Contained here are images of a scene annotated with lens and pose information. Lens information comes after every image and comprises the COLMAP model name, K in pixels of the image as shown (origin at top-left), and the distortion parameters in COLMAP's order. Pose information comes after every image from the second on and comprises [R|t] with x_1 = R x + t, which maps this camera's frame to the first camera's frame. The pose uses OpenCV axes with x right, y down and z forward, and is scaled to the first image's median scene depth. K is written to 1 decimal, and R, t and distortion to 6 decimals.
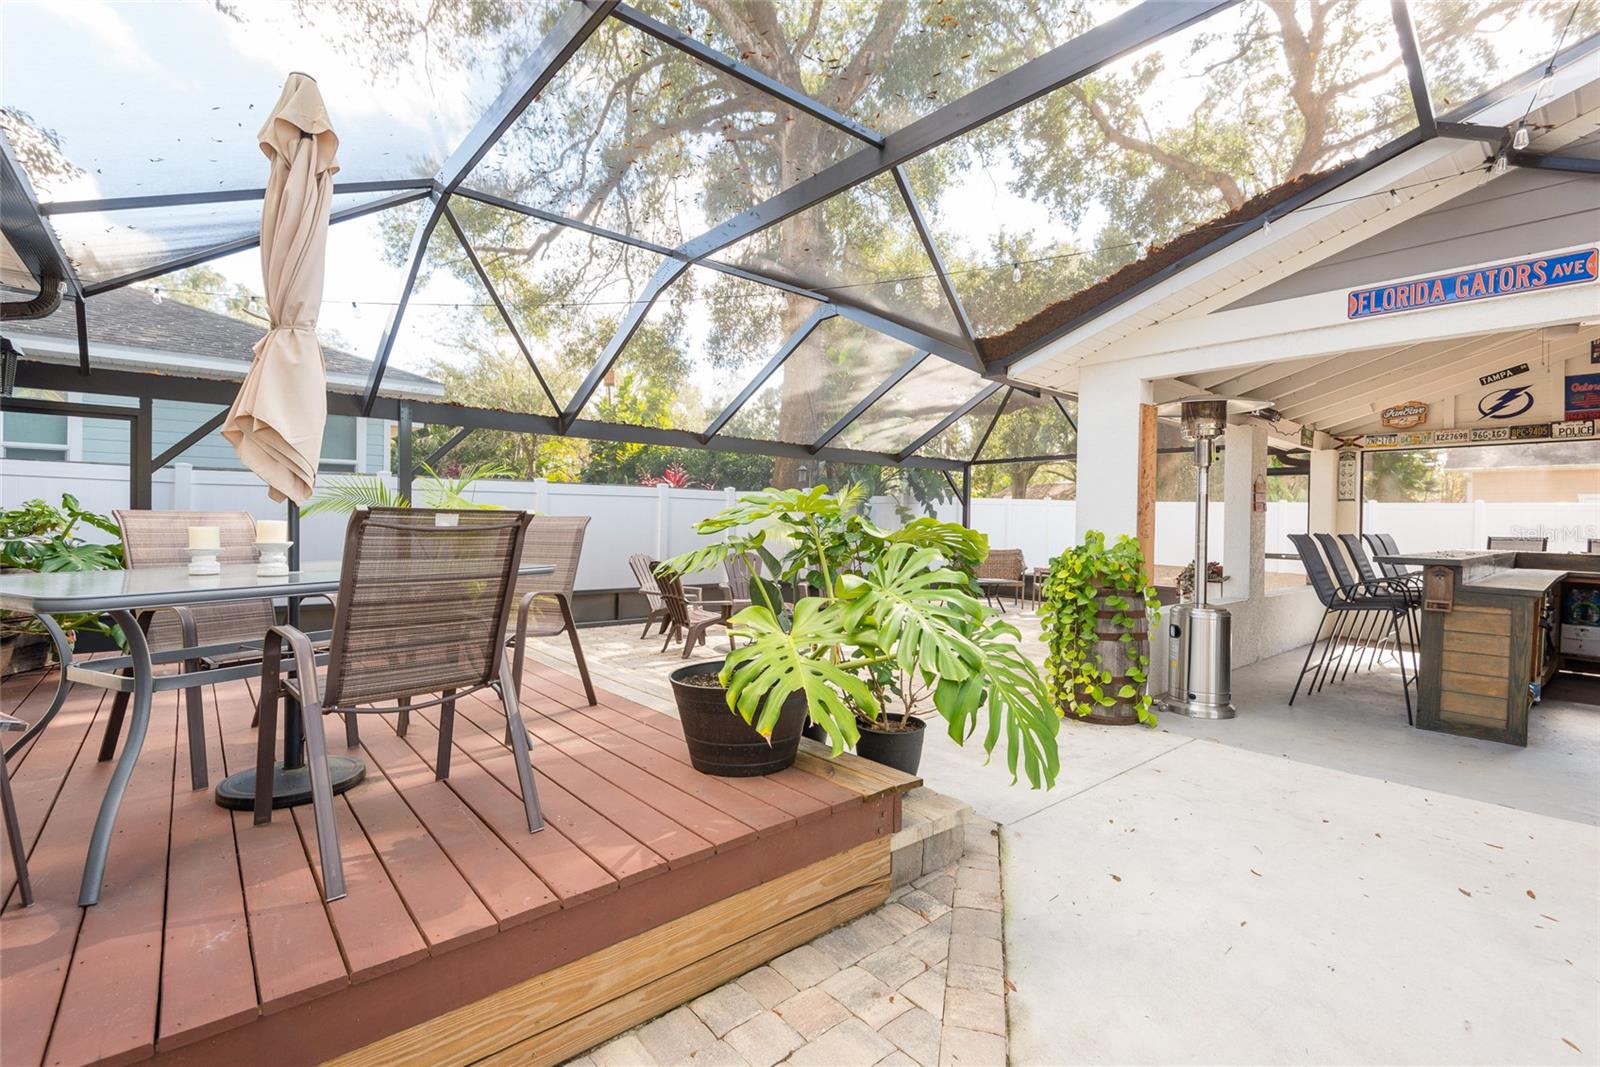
lens RADIAL K [[719.2, 0, 797.7], [0, 719.2, 530.9], [0, 0, 1]] dist [-0.001899, -0.004422]
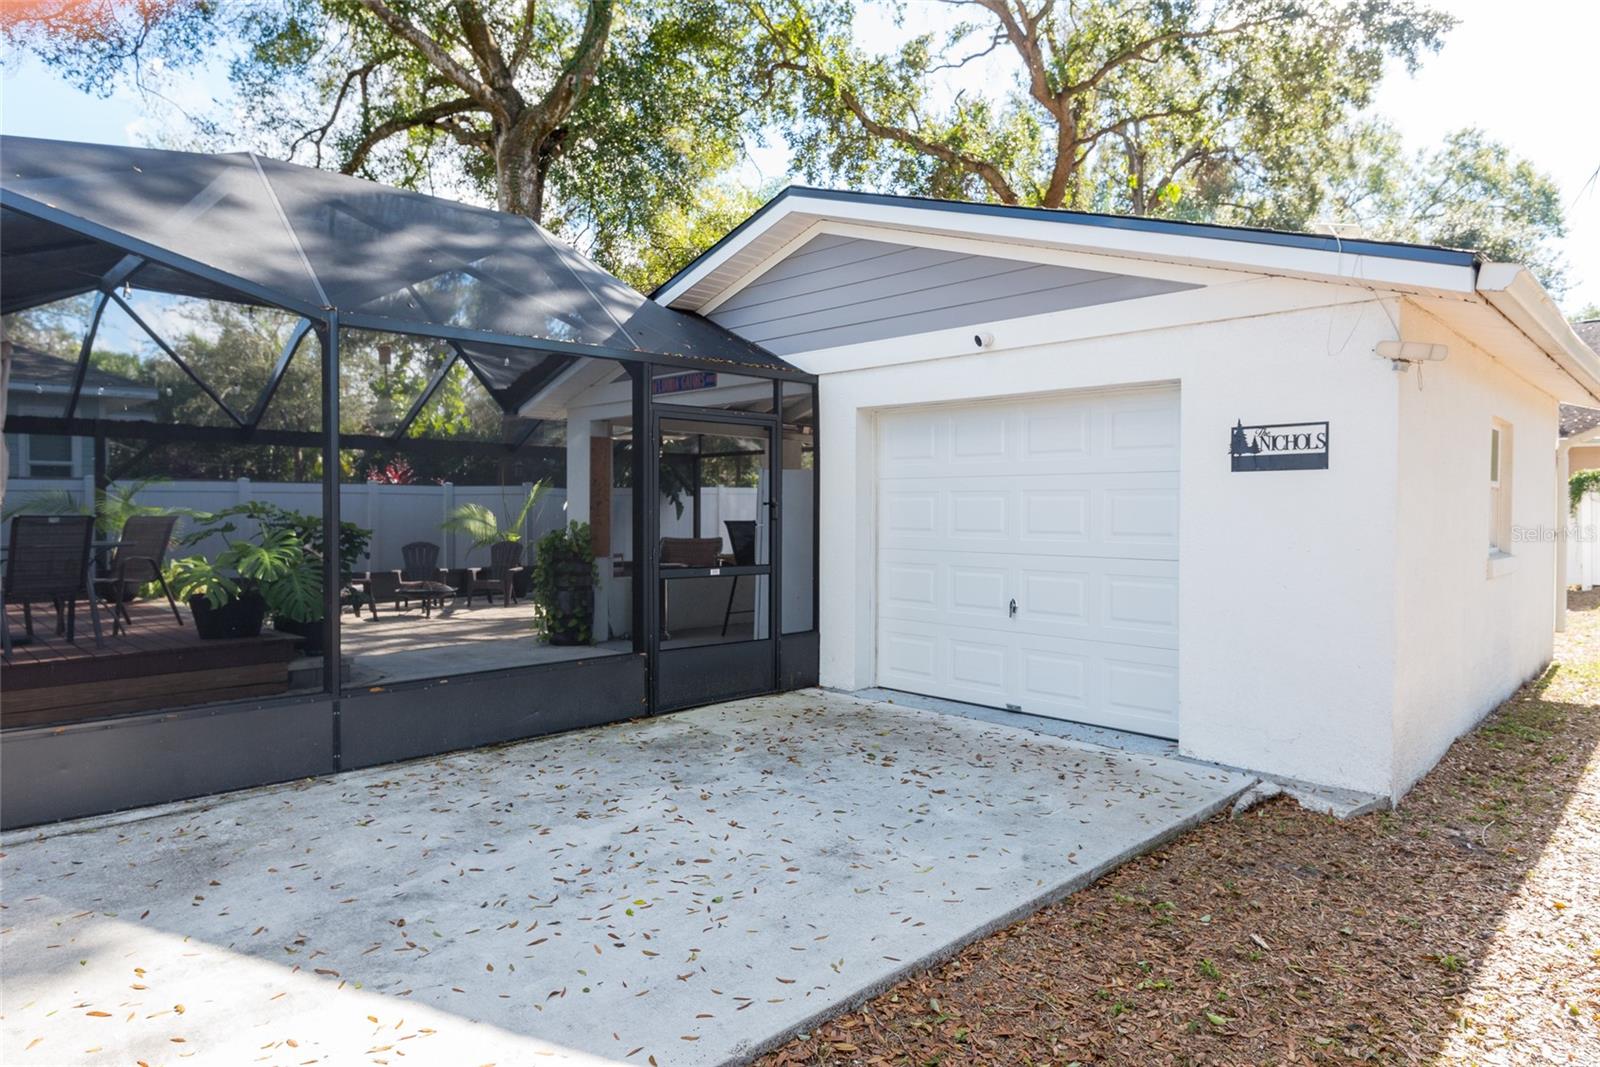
lens RADIAL K [[943.4, 0, 802.0], [0, 943.4, 528.0], [0, 0, 1]] dist [0.001772, -0.003602]
pose [[0.997431, -0.006287, 0.071356, 0.329114], [0.005457, 0.999915, 0.011828, -0.001111], [-0.071424, -0.011408, 0.997381, -0.434057]]
